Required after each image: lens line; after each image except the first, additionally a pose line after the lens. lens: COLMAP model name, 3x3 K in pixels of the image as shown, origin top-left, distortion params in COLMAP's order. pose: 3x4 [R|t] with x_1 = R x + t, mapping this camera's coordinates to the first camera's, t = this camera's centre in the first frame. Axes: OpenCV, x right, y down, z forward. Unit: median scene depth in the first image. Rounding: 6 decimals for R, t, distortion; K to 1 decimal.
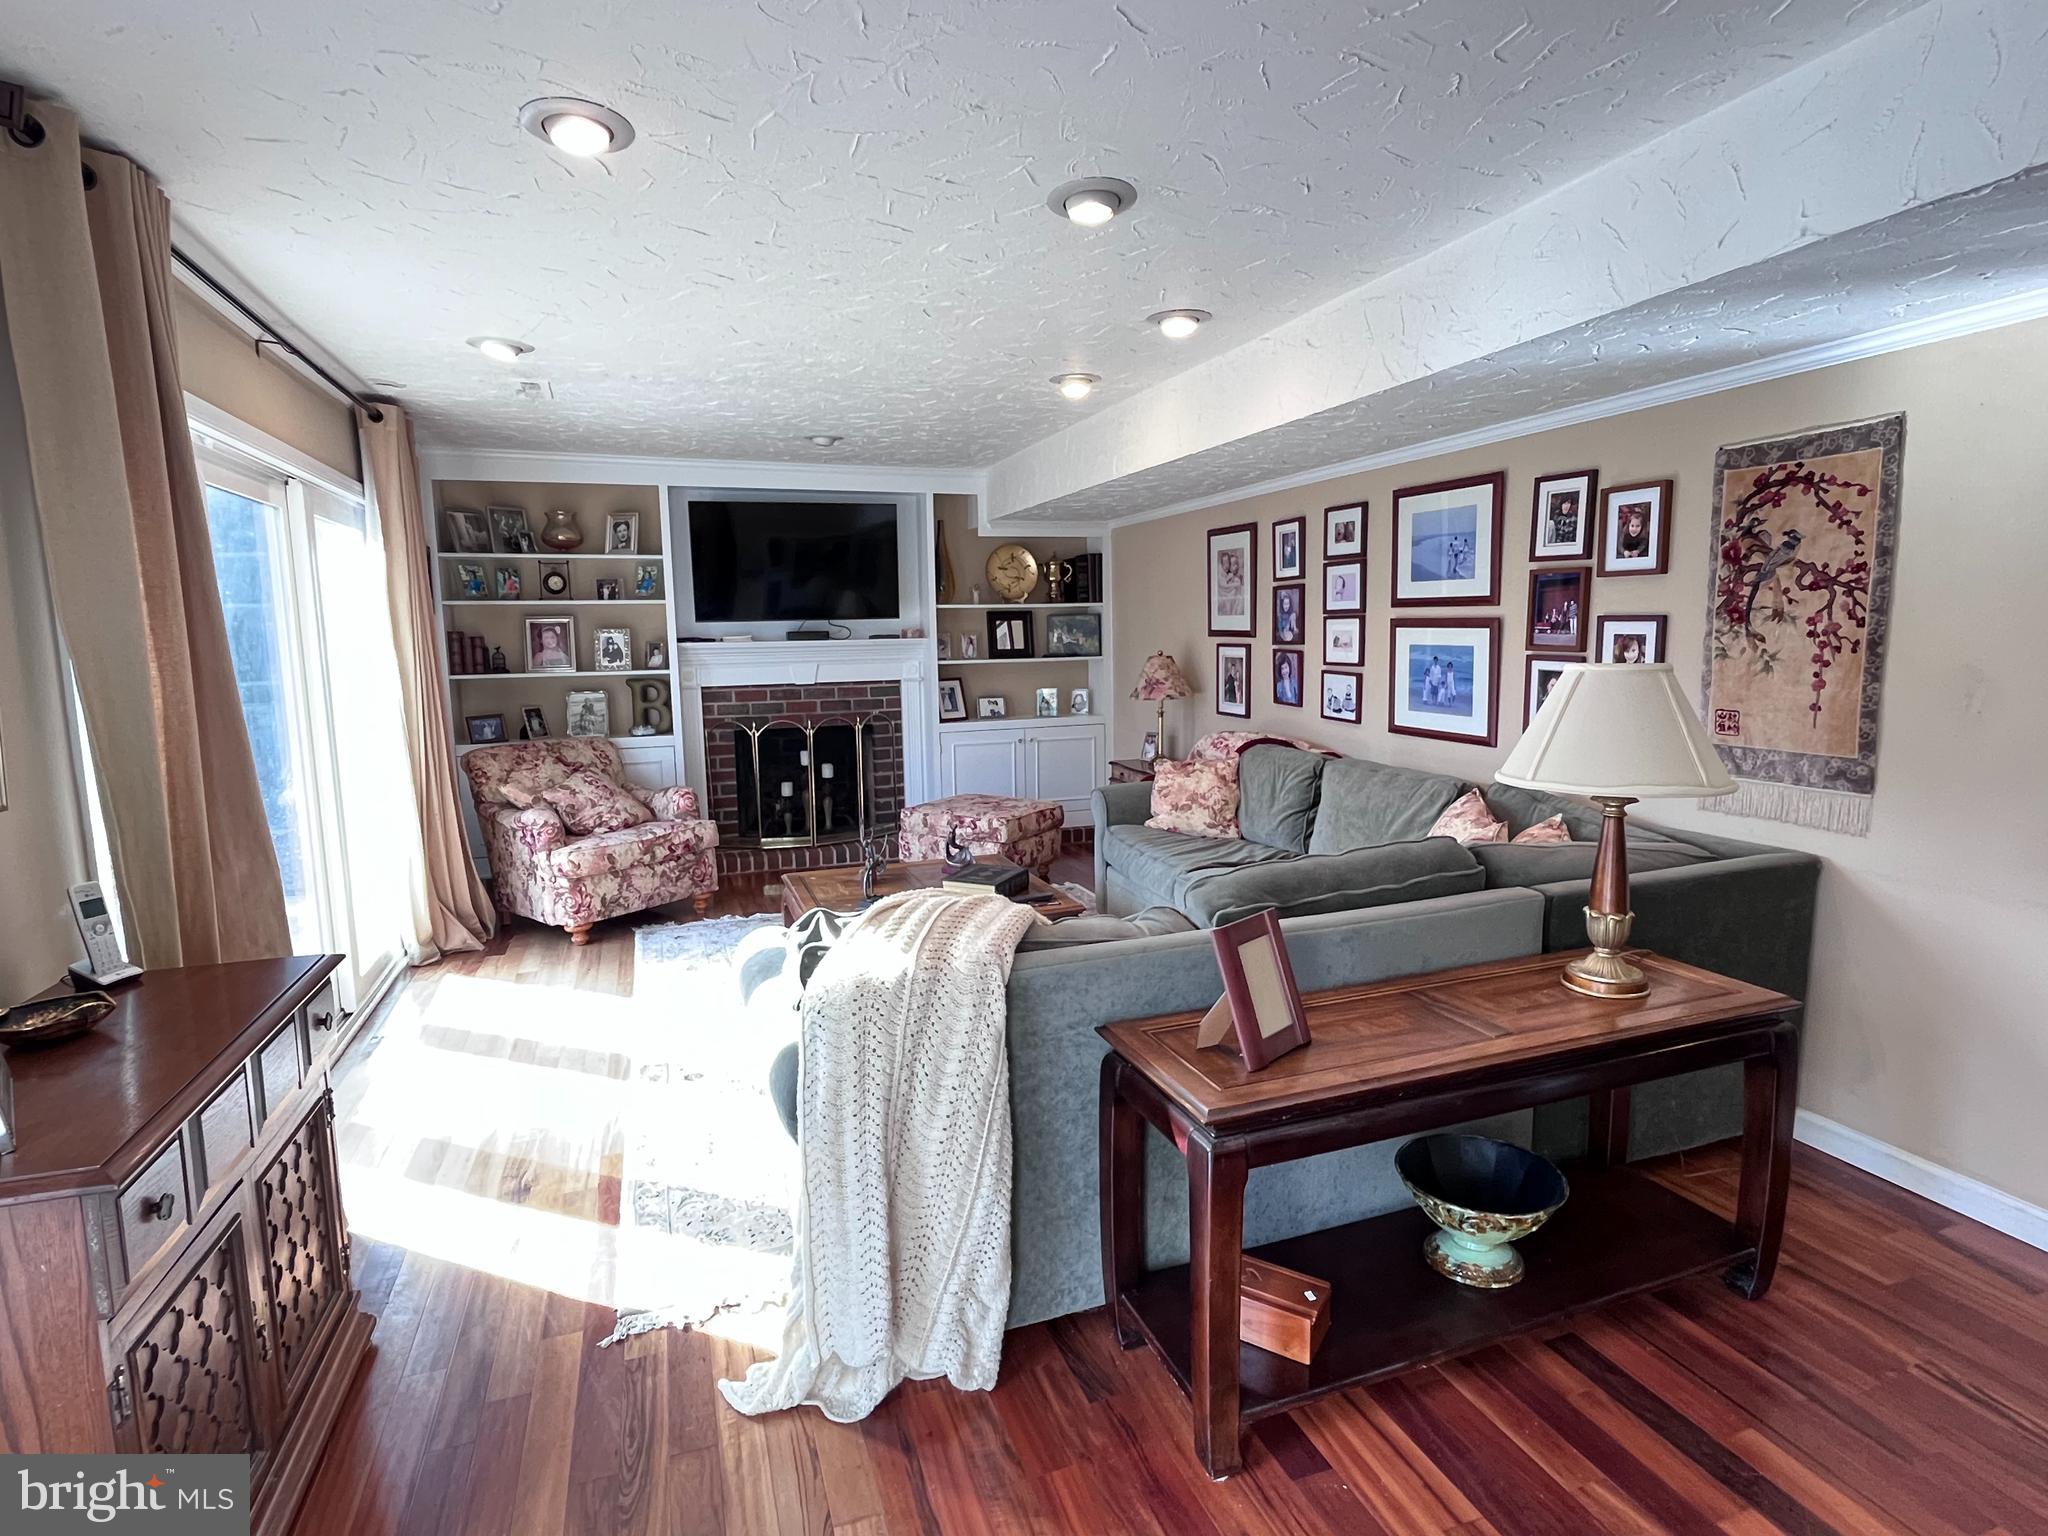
lens RADIAL K [[1035.2, 0, 1016.3], [0, 1035.2, 765.0], [0, 0, 1]] dist [-0.003250, -0.000113]
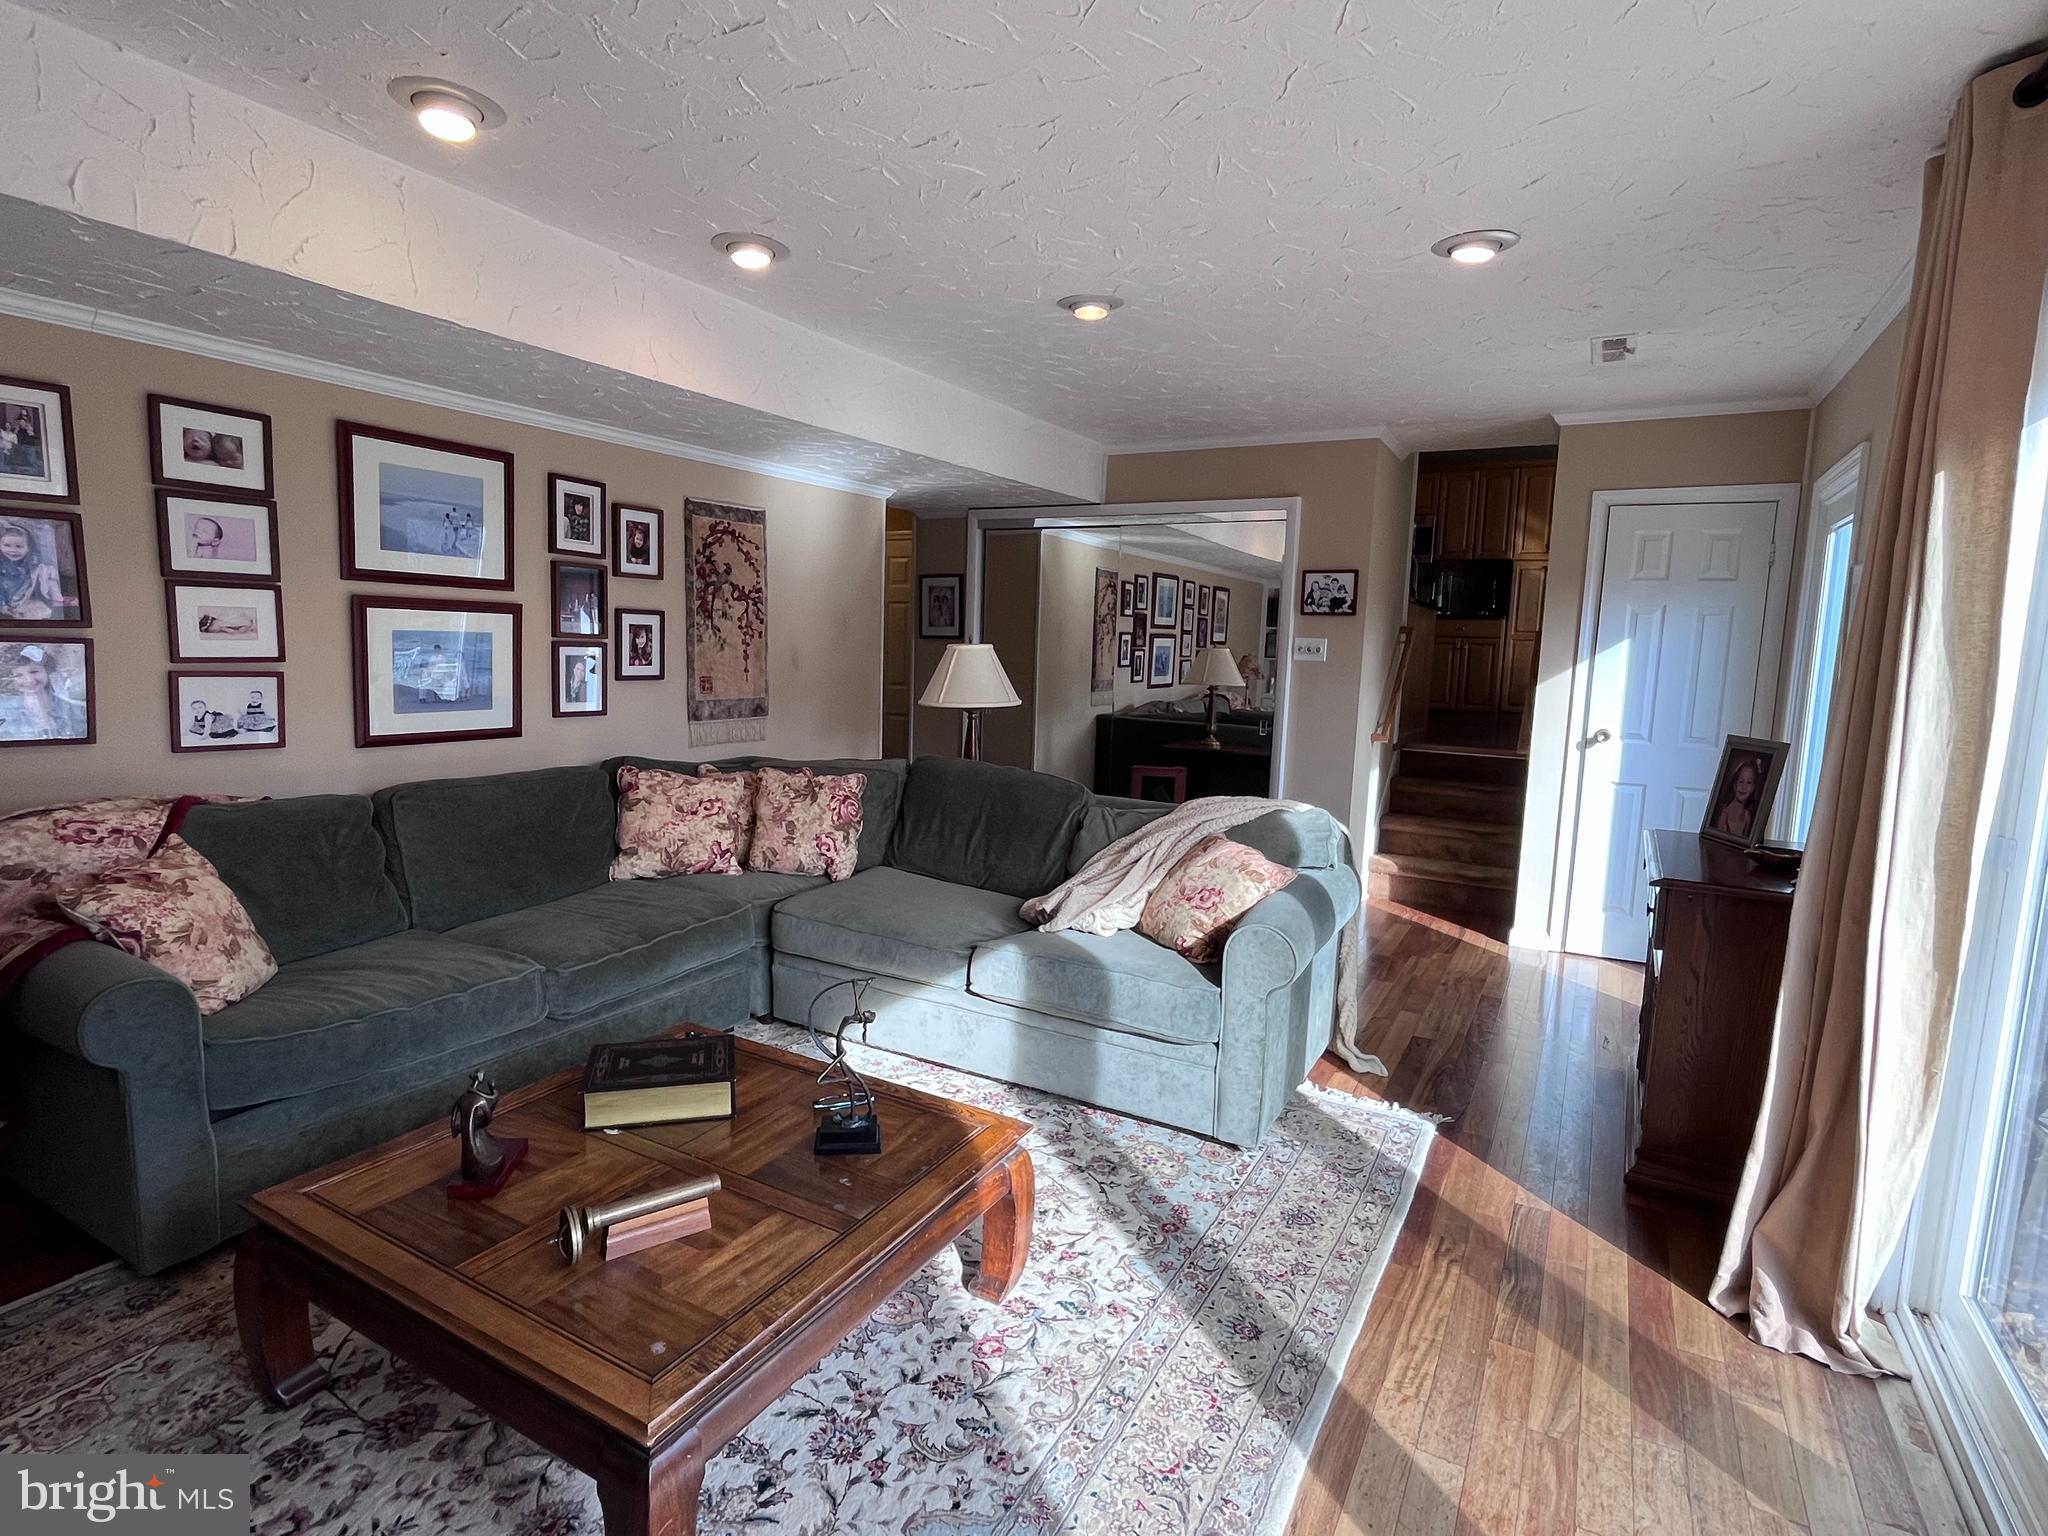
lens RADIAL K [[1035.2, 0, 1018.4], [0, 1035.2, 762.2], [0, 0, 1]] dist [-0.003250, -0.000113]
pose [[-0.654221, -0.095573, 0.750240, -0.531287], [0.079596, 0.977774, 0.193967, -0.133215], [-0.752103, 0.186614, -0.632073, 1.160703]]
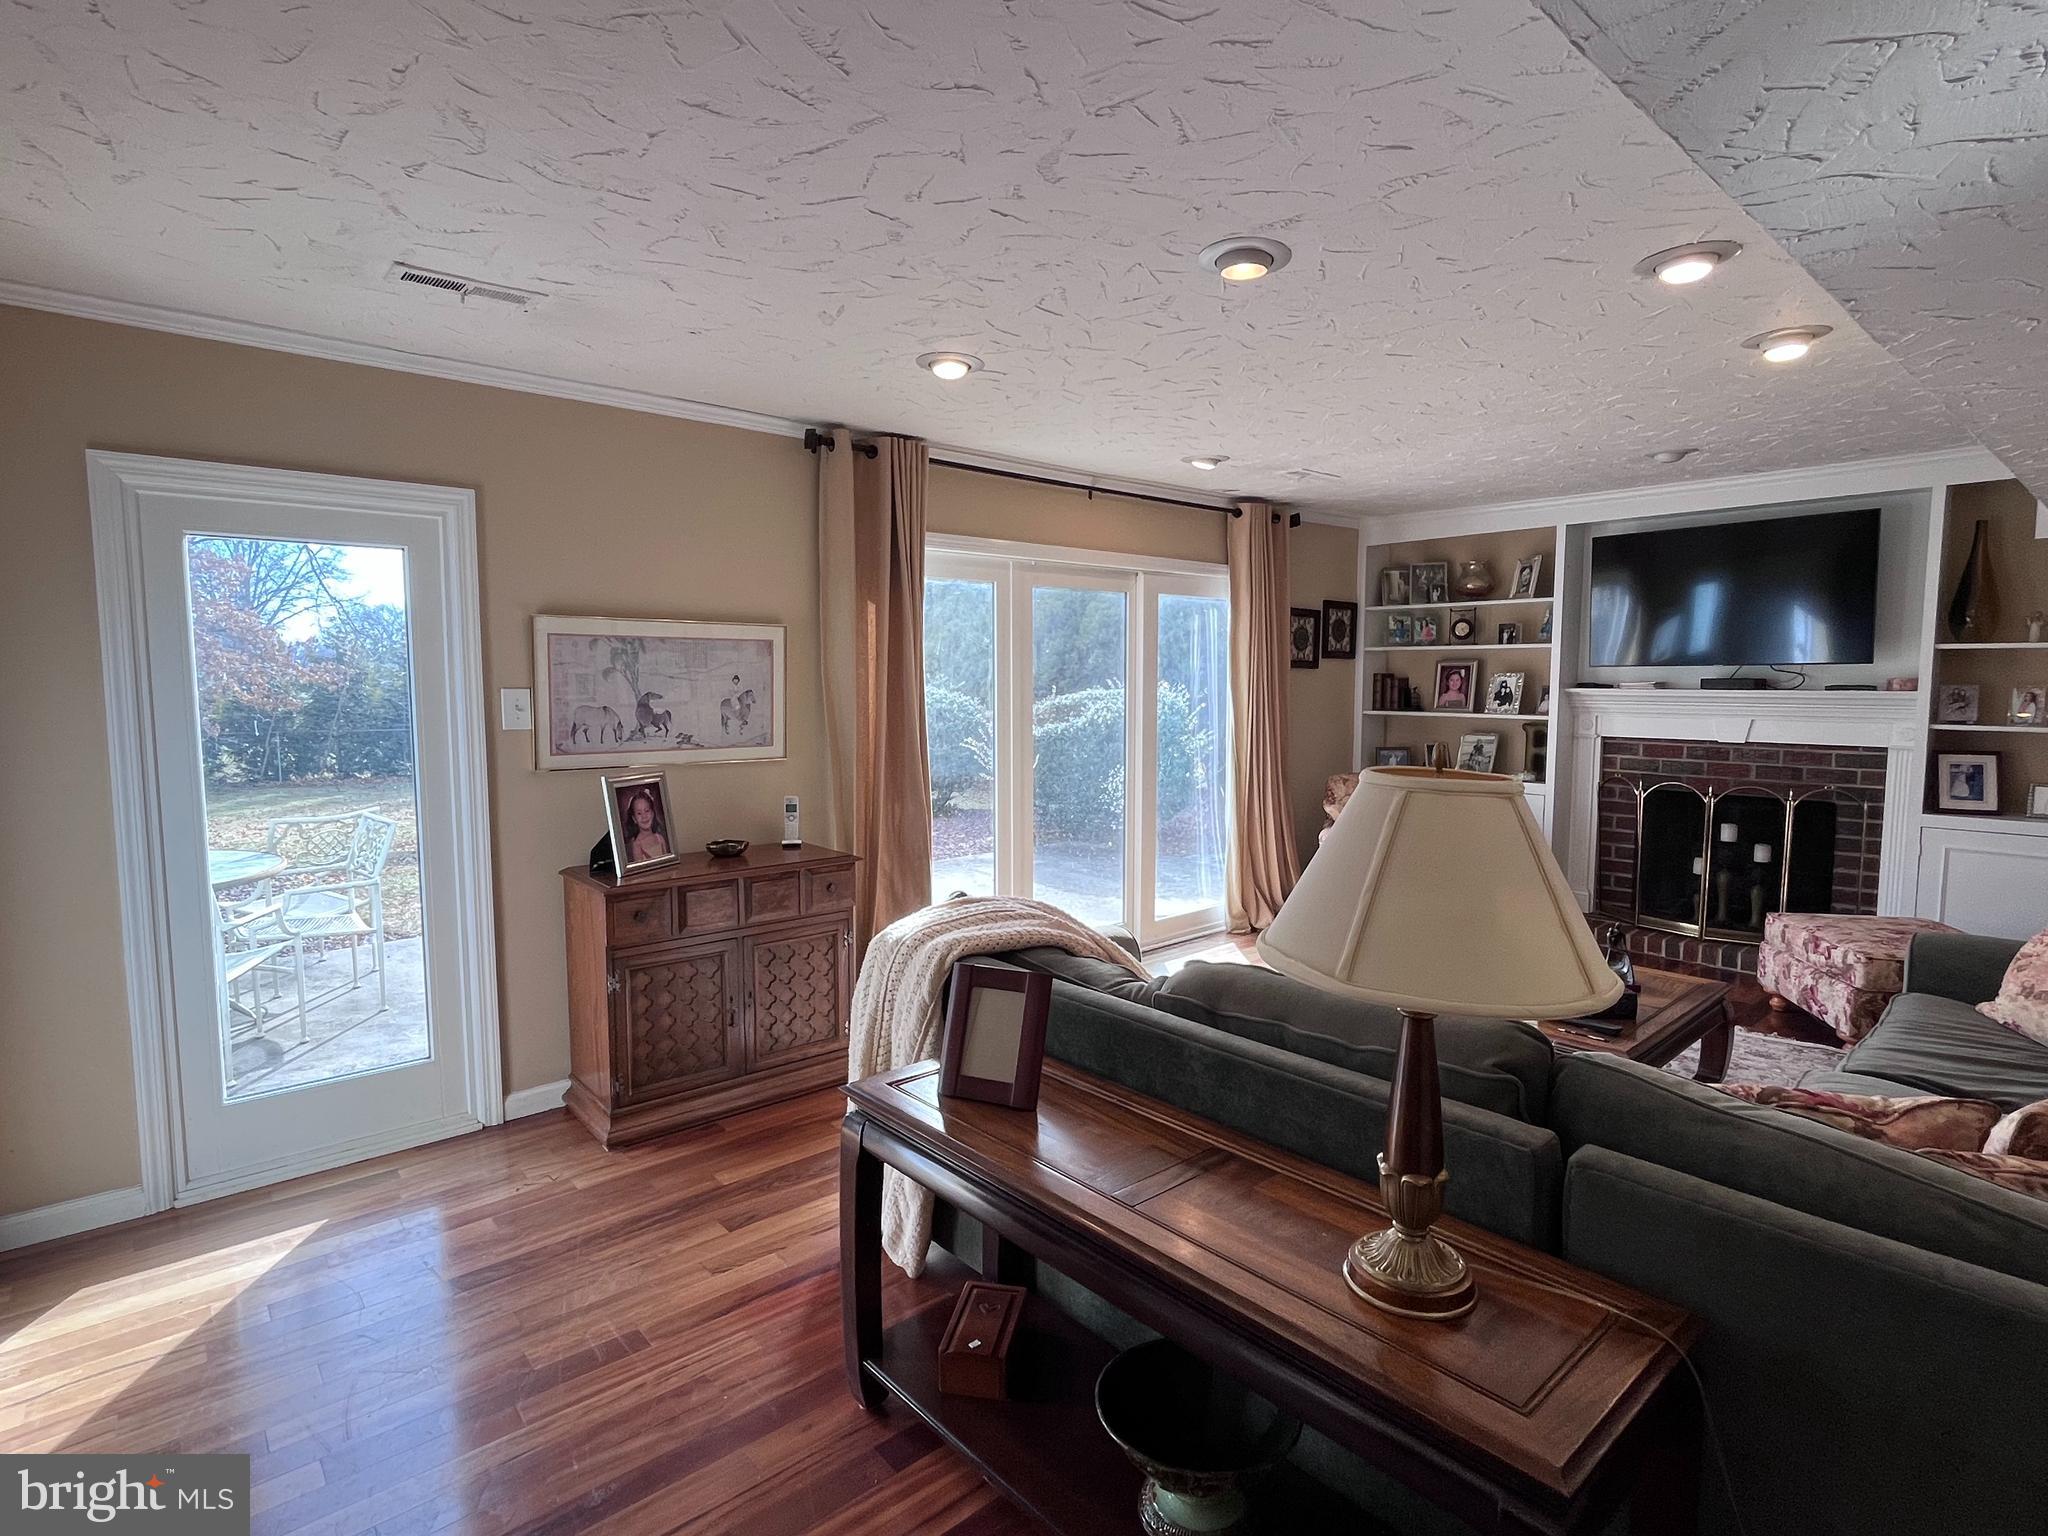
lens RADIAL K [[1035.2, 0, 1015.6], [0, 1035.2, 765.6], [0, 0, 1]] dist [-0.003250, -0.000113]
pose [[0.366061, 0.097602, -0.925458, 0.544511], [-0.124729, 0.990657, 0.055142, -0.054331], [0.922194, 0.095246, 0.374815, 0.271253]]
